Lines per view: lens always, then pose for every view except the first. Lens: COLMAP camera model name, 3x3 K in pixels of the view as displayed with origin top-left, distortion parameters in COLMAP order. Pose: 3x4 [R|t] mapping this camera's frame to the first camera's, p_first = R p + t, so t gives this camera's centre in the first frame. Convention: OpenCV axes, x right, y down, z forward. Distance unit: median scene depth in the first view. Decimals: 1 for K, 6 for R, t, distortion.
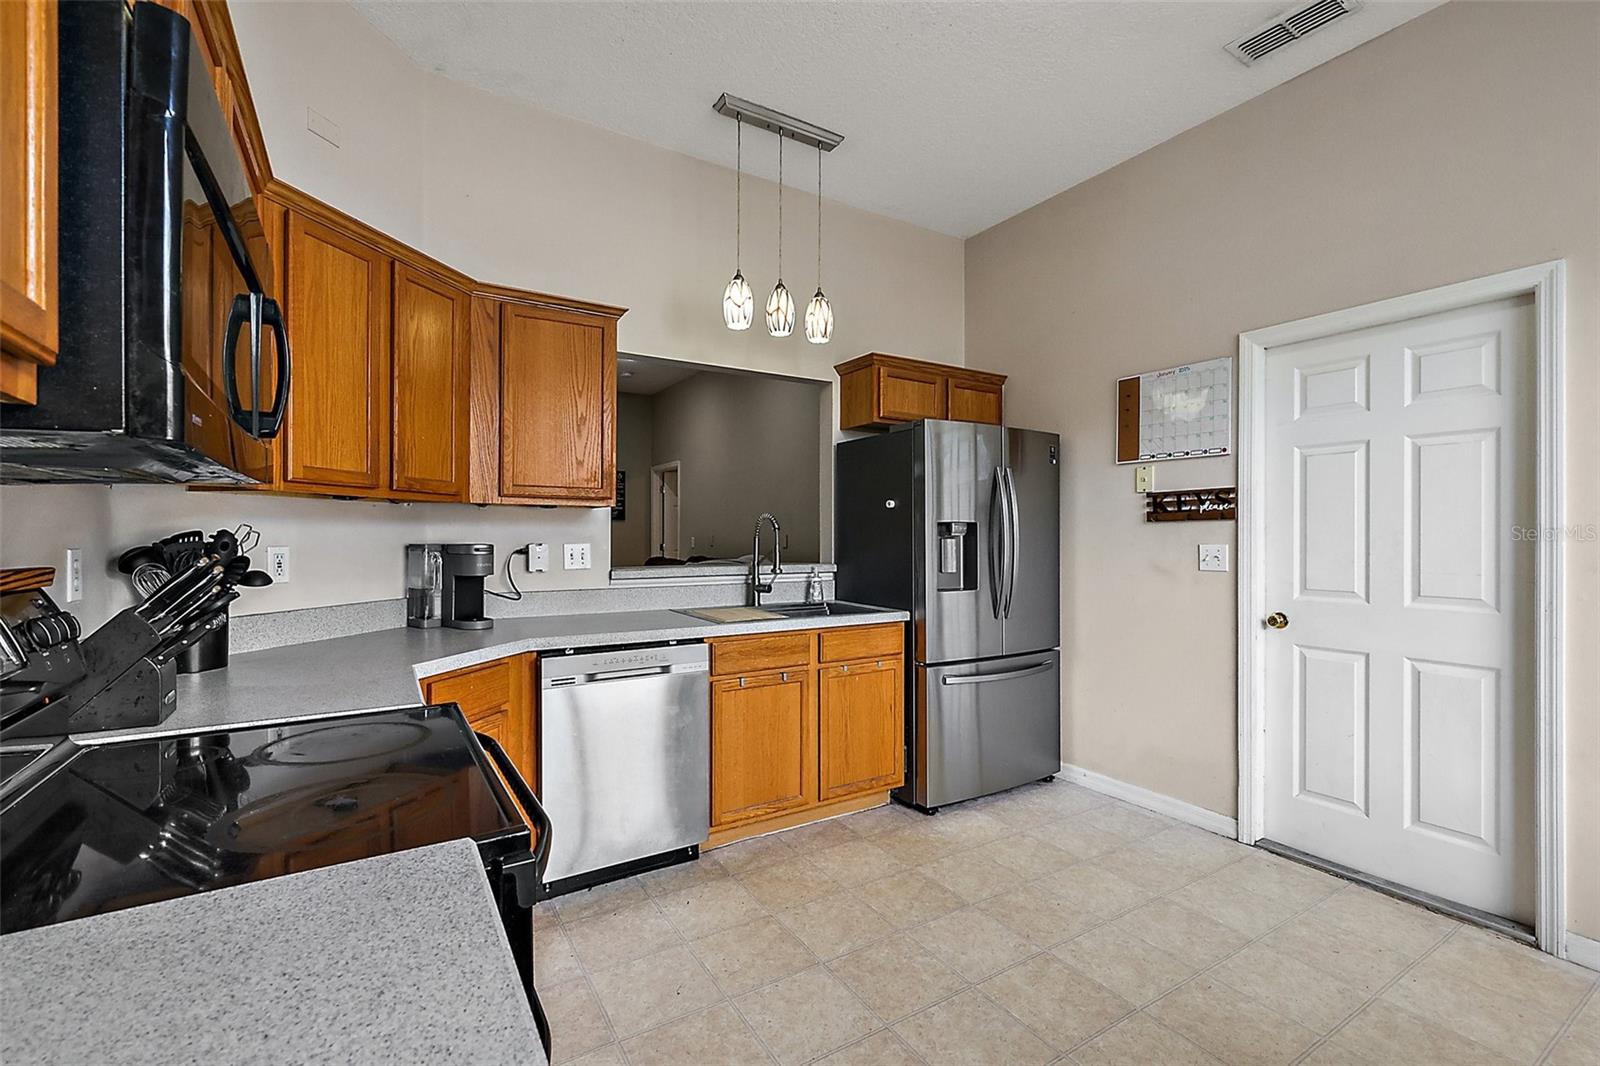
lens RADIAL K [[702.1, 0, 798.5], [0, 702.1, 535.2], [0, 0, 1]] dist [-0.002719, 0.000826]
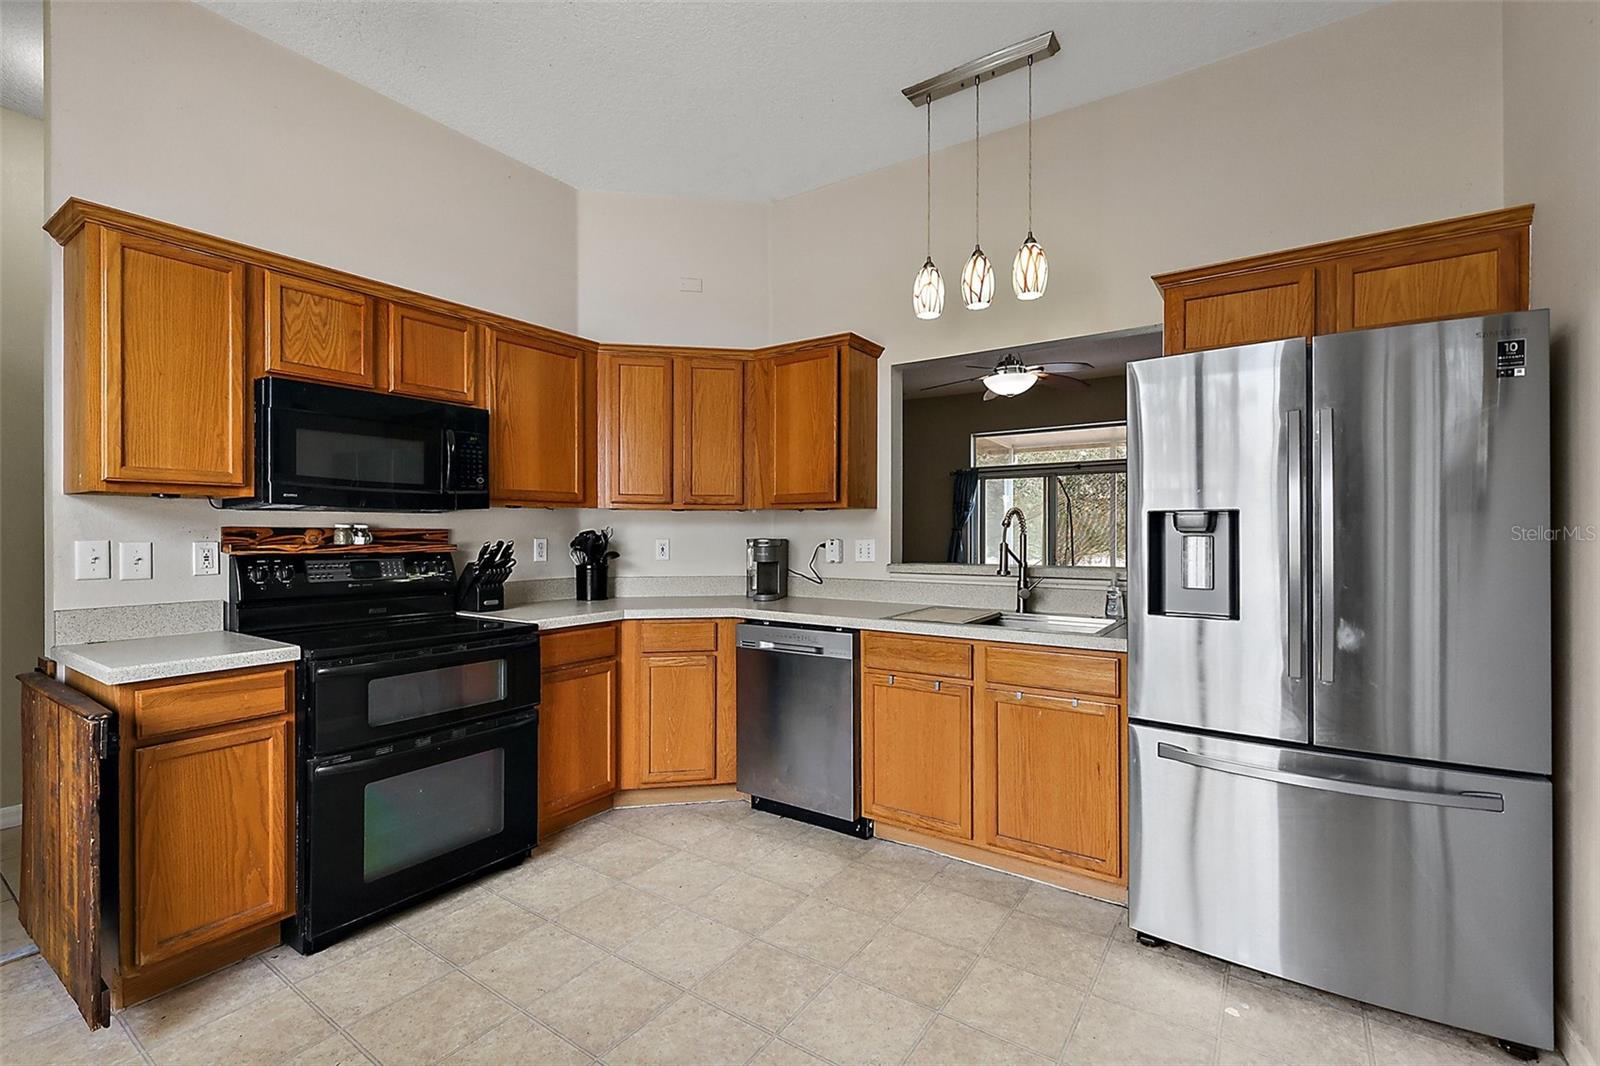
lens RADIAL K [[702.1, 0, 798.6], [0, 702.1, 532.3], [0, 0, 1]] dist [-0.002719, 0.000826]
pose [[0.397058, 0.000021, -0.917793, 0.758904], [-0.000425, 1.000000, -0.000162, -0.000082], [0.917793, 0.000455, 0.397058, 0.471813]]
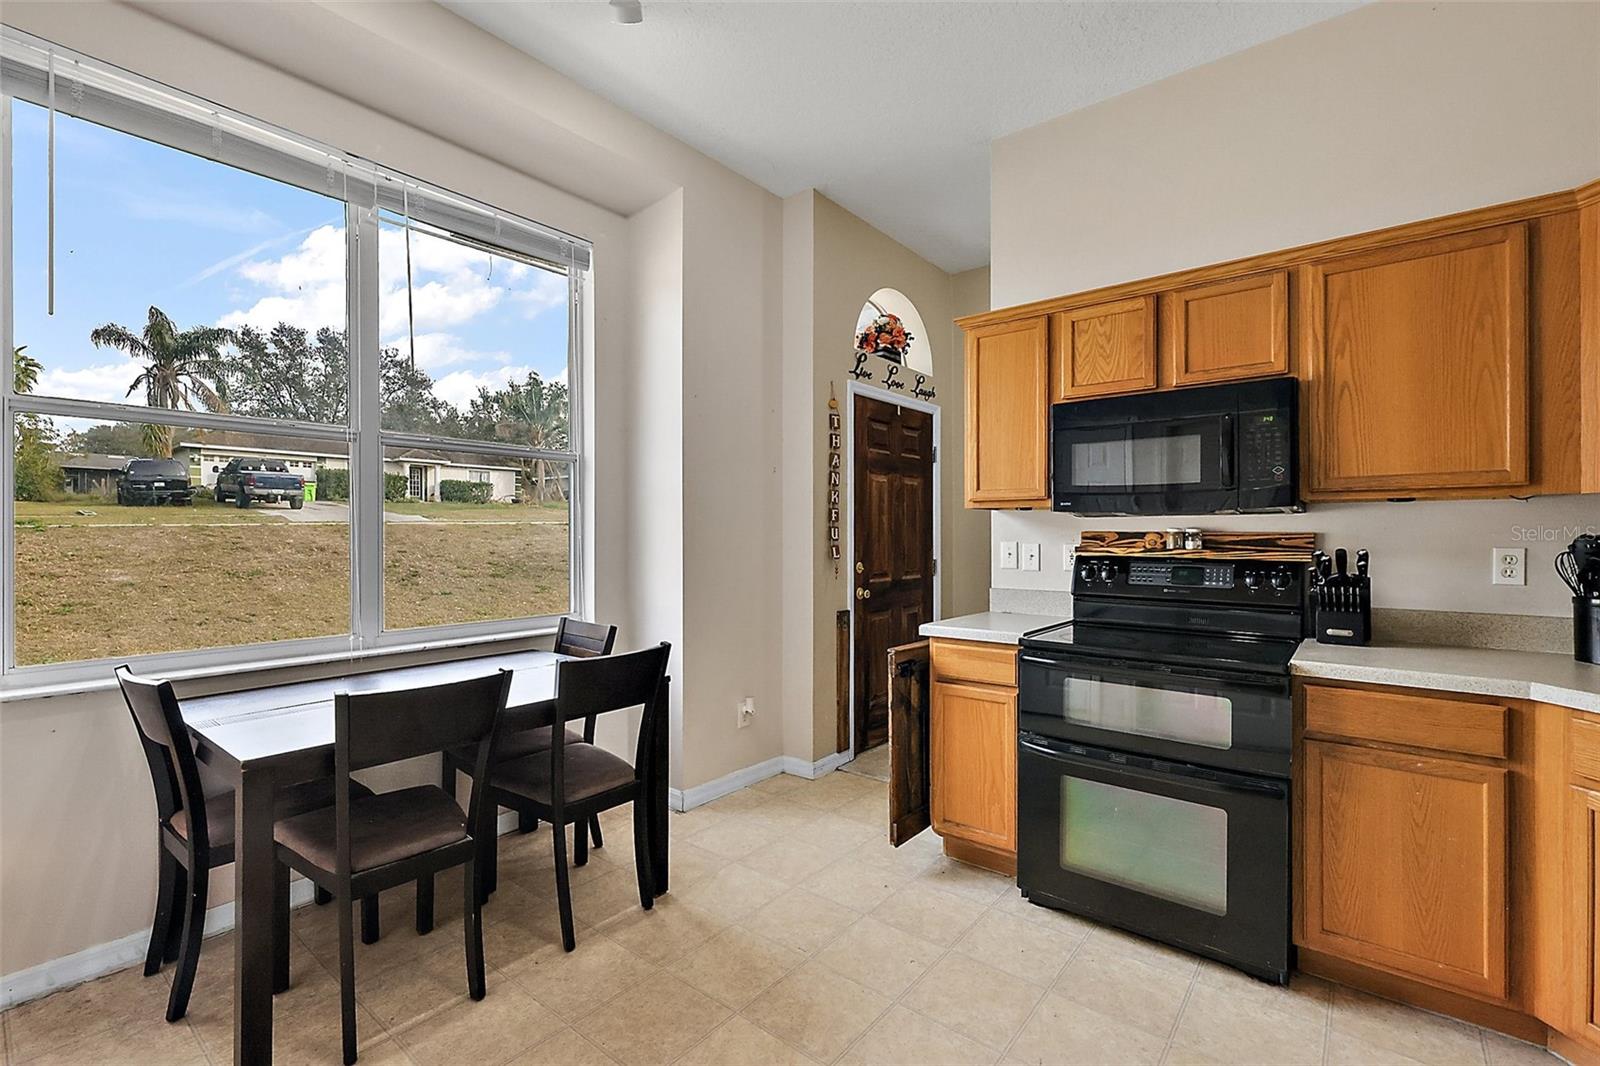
lens RADIAL K [[702.1, 0, 797.9], [0, 702.1, 534.2], [0, 0, 1]] dist [-0.002719, 0.000826]
pose [[-0.946239, -0.002487, -0.323458, 0.406788], [-0.002377, 0.999997, -0.000736, -0.001298], [0.323459, 0.000072, -0.946242, 1.030304]]
